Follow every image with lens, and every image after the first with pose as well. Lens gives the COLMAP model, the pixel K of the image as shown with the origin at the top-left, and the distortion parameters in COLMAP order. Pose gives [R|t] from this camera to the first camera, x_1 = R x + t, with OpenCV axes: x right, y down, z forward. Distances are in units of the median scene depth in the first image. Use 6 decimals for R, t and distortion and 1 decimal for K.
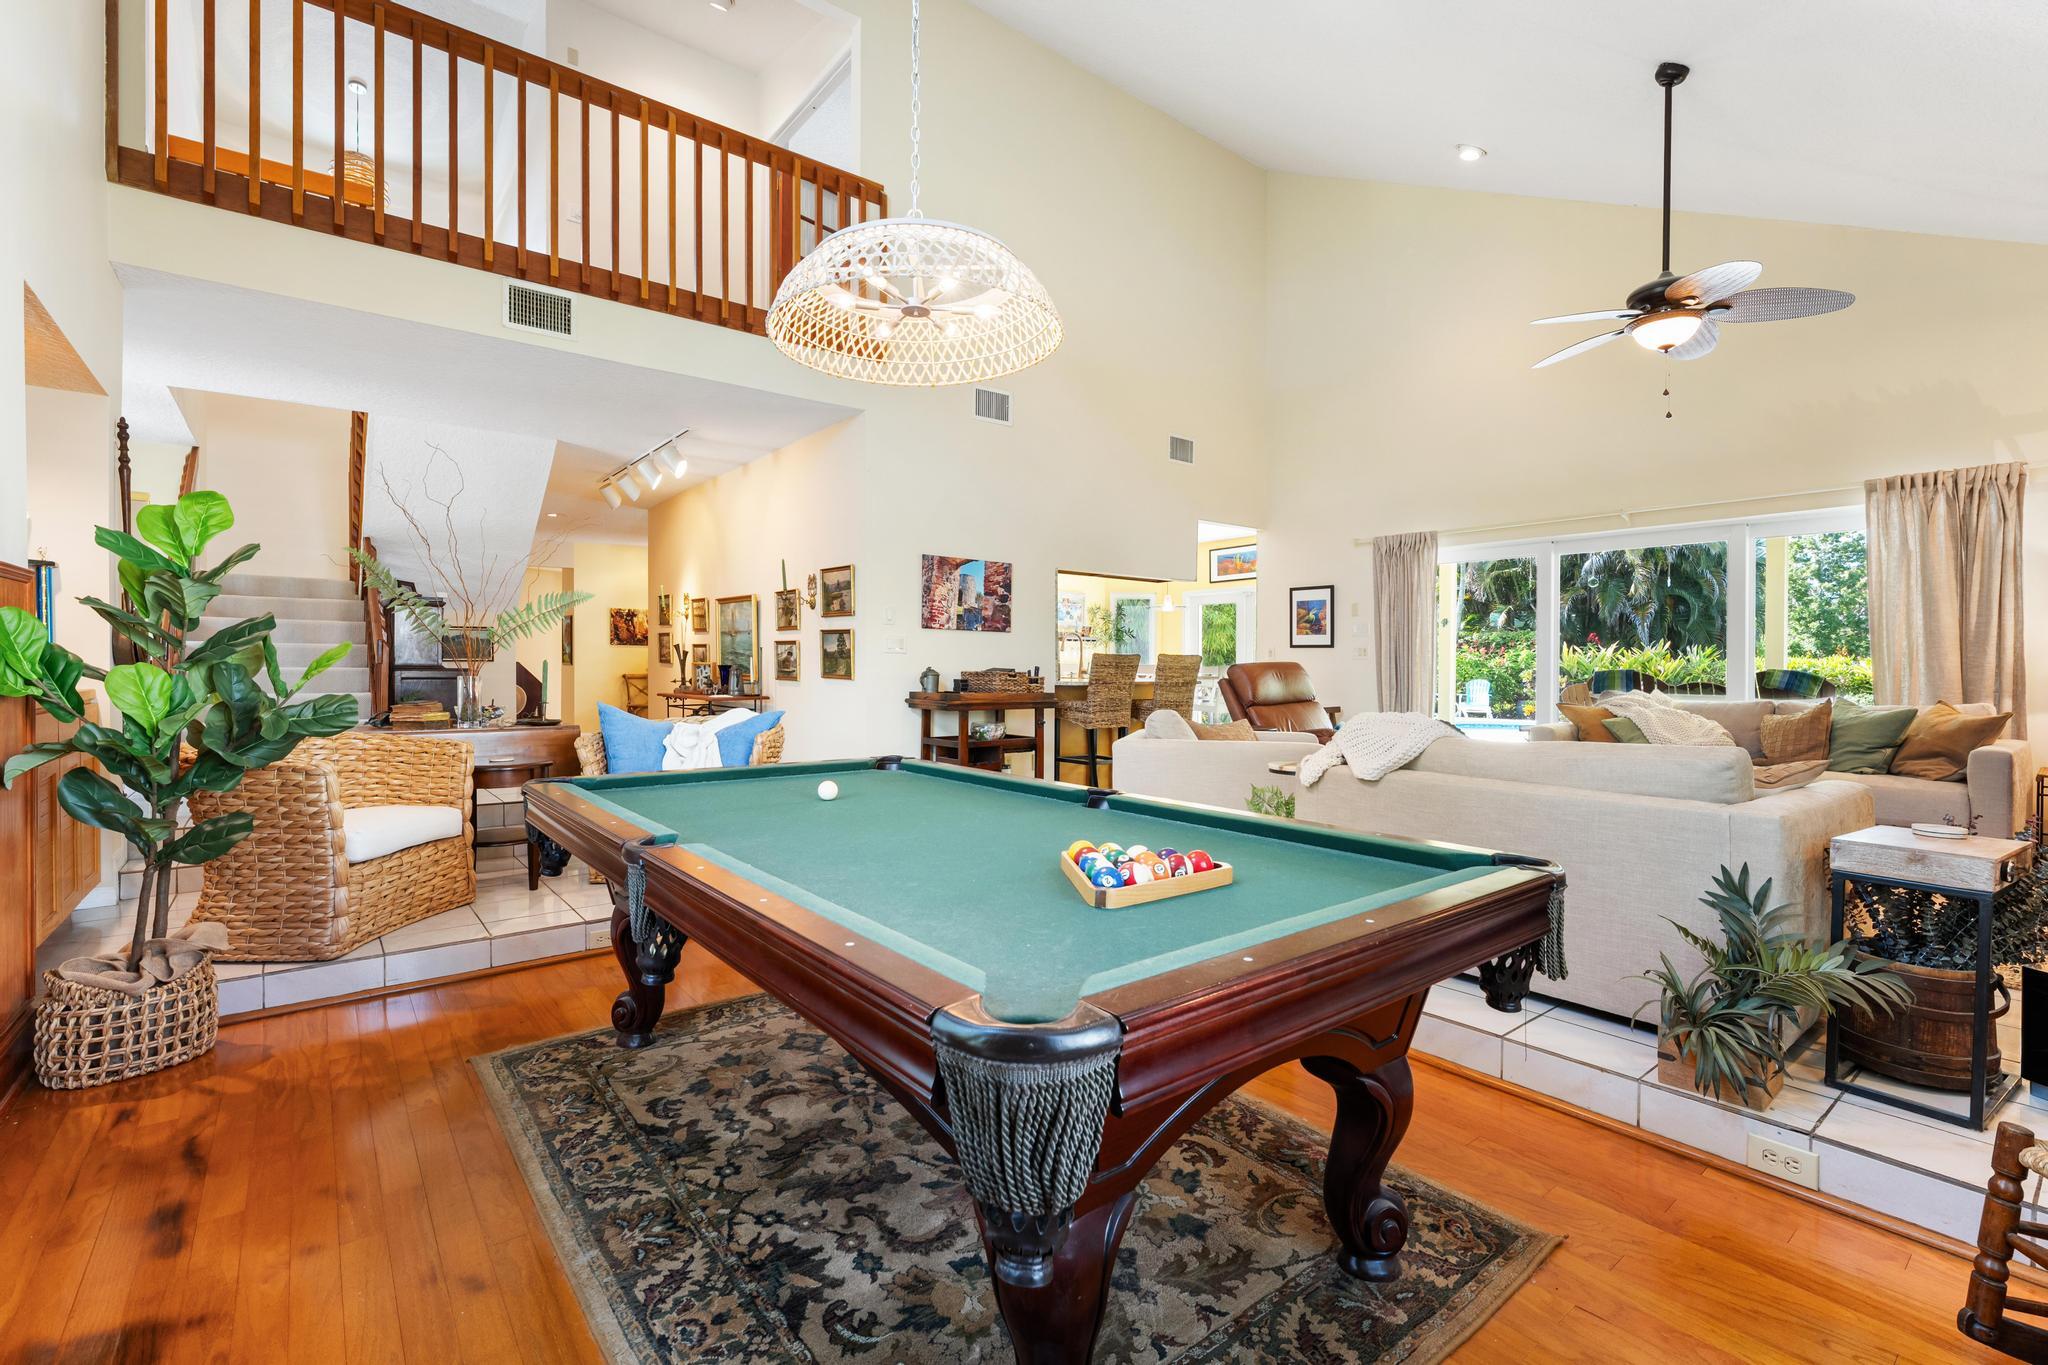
lens RADIAL K [[900.0, 0, 1034.8], [0, 900.0, 695.5], [0, 0, 1]] dist [0.001143, 0.000682]
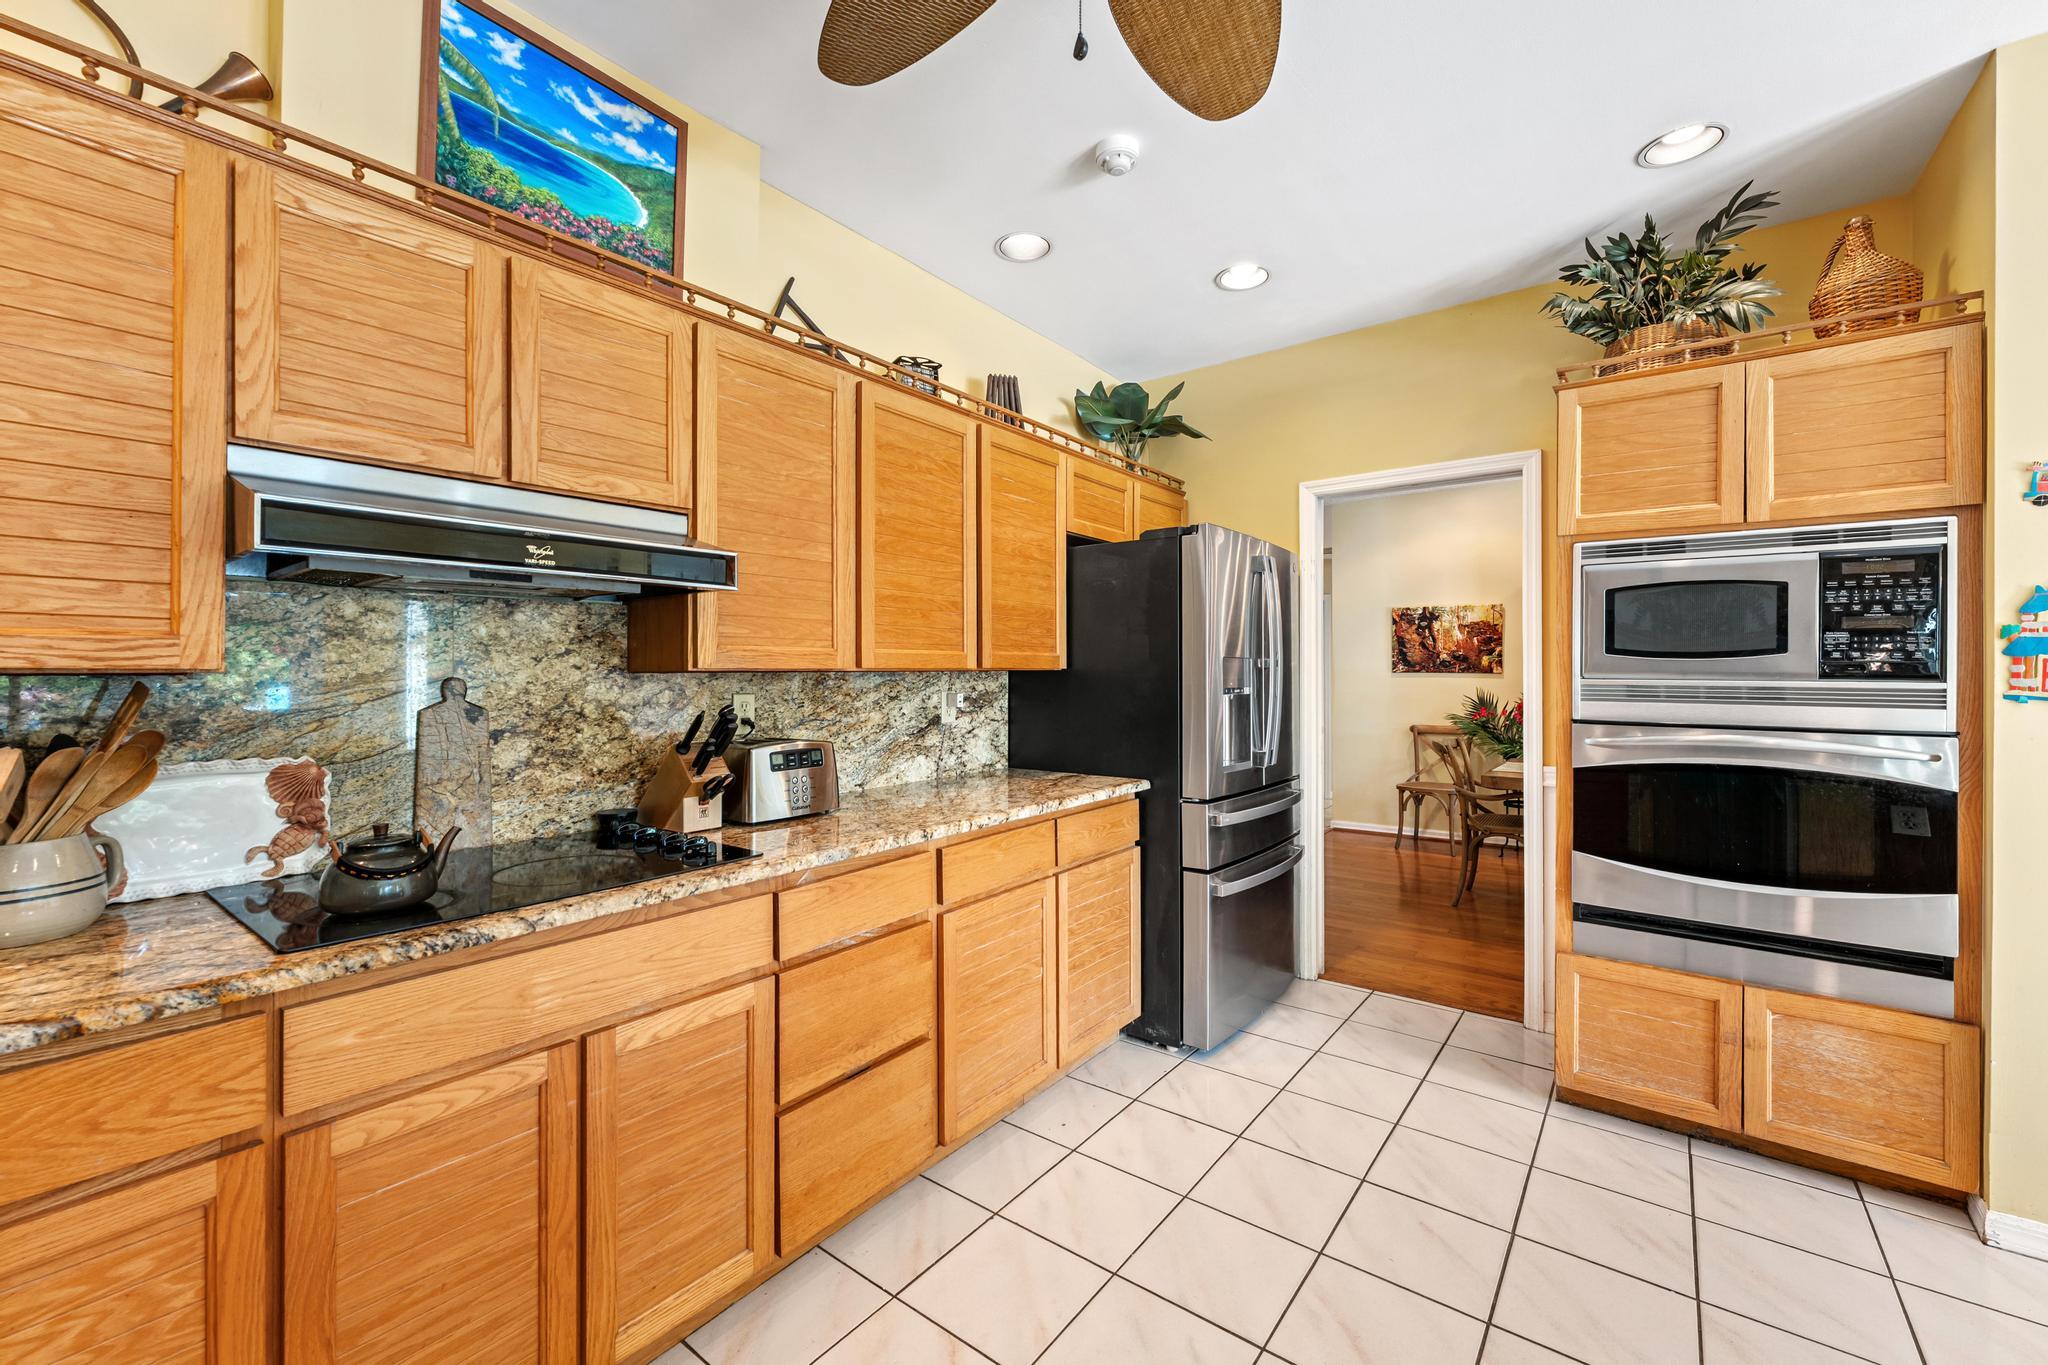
lens RADIAL K [[826.1, 0, 1020.9], [0, 826.1, 665.2], [0, 0, 1]] dist [-0.001246, 0.001027]
pose [[0.218697, -0.011327, -0.975727, -0.029853], [-0.032537, 0.999292, -0.018893, -0.103679], [0.975250, 0.035879, 0.218174, 1.576451]]
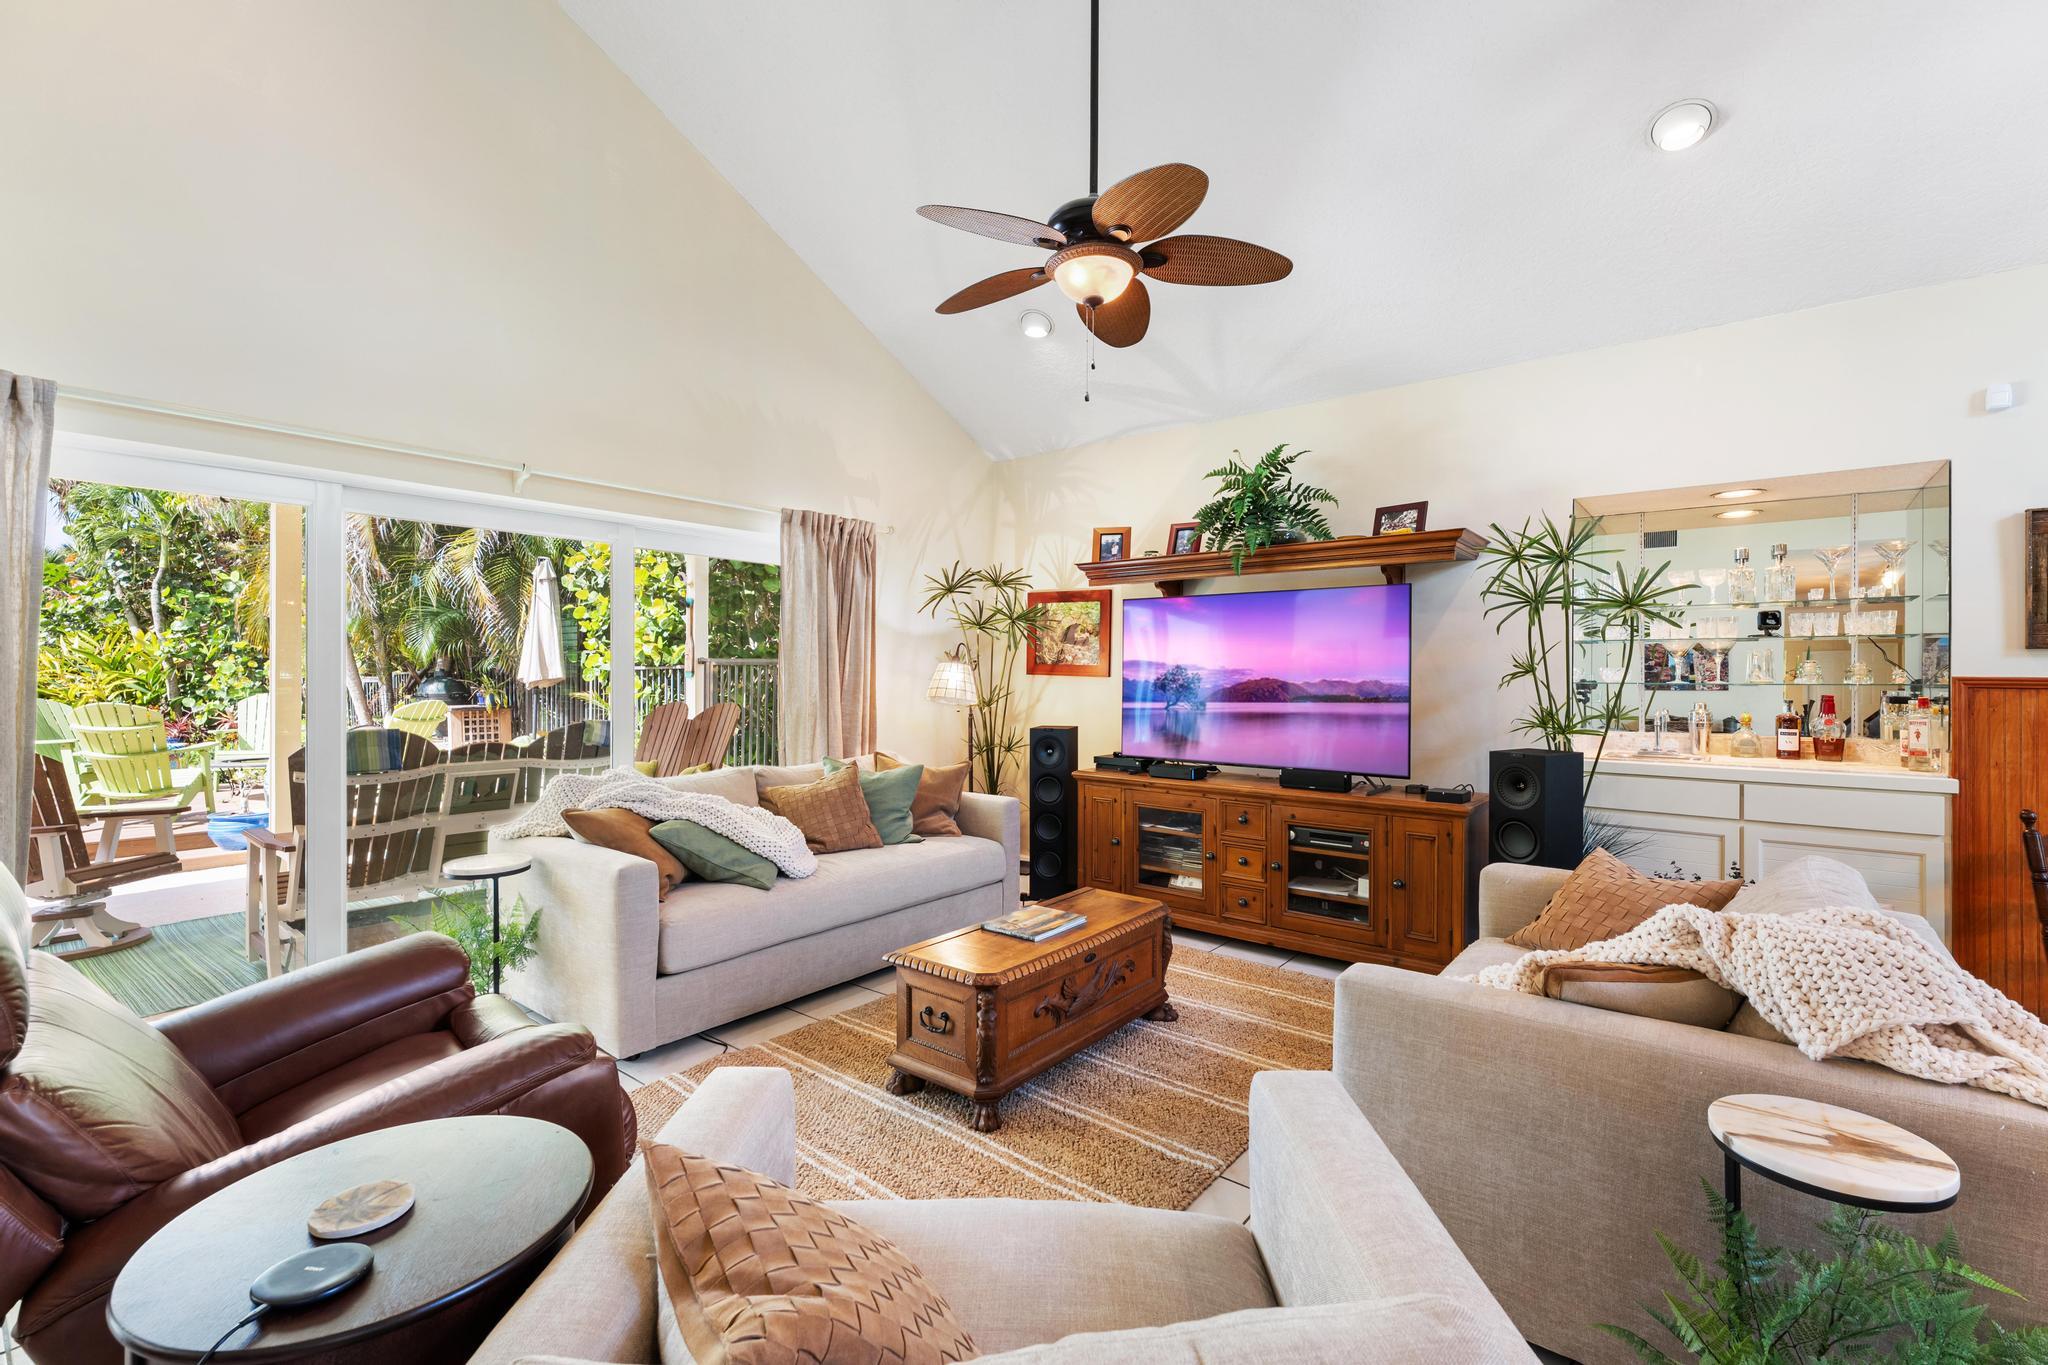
lens RADIAL K [[900.0, 0, 1024.9], [0, 900.0, 674.7], [0, 0, 1]] dist [0.001143, 0.000682]
pose [[-0.194647, -0.007130, 0.980847, 0.009977], [0.026830, 0.999561, 0.012591, -0.080791], [-0.980506, 0.028767, -0.194370, 0.952891]]
